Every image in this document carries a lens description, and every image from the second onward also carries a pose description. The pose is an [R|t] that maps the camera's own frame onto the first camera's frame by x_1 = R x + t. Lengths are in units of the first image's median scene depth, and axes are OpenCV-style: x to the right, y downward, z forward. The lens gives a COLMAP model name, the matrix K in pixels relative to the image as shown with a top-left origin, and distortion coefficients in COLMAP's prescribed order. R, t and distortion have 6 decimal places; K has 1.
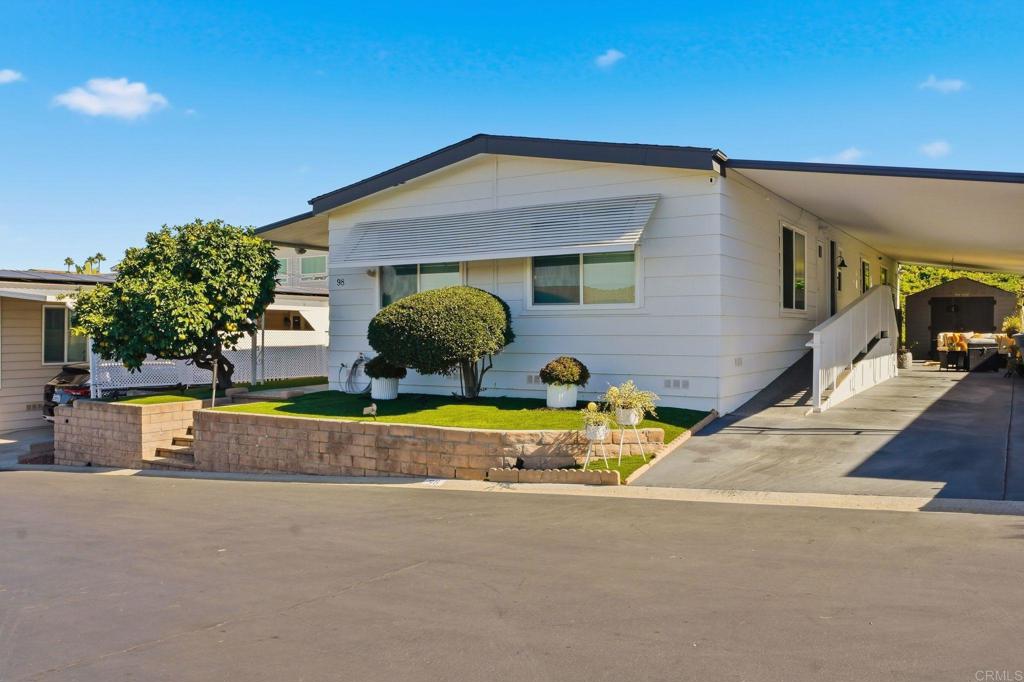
lens RADIAL K [[518.6, 0, 511.8], [0, 518.6, 340.6], [0, 0, 1]] dist [0.020364, 0.000394]
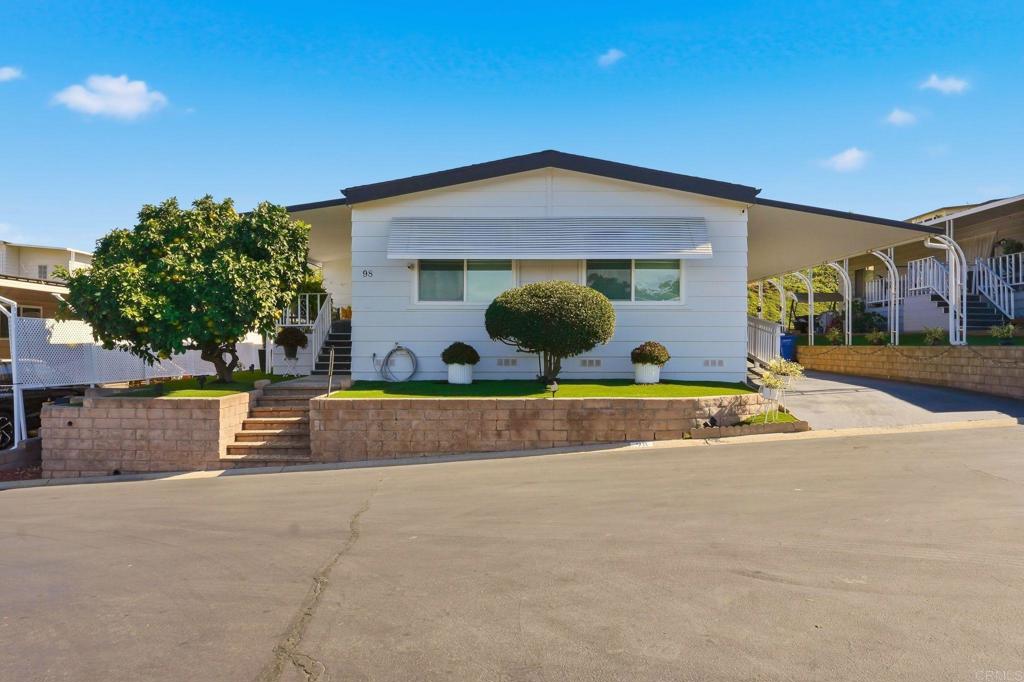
lens RADIAL K [[449.3, 0, 512.8], [0, 449.3, 341.8], [0, 0, 1]] dist [0.004489, 0.001315]
pose [[0.933075, 0.001451, 0.359678, -0.575079], [-0.001221, 0.999999, -0.000867, 0.031692], [-0.359679, 0.000370, 0.933076, 0.119727]]
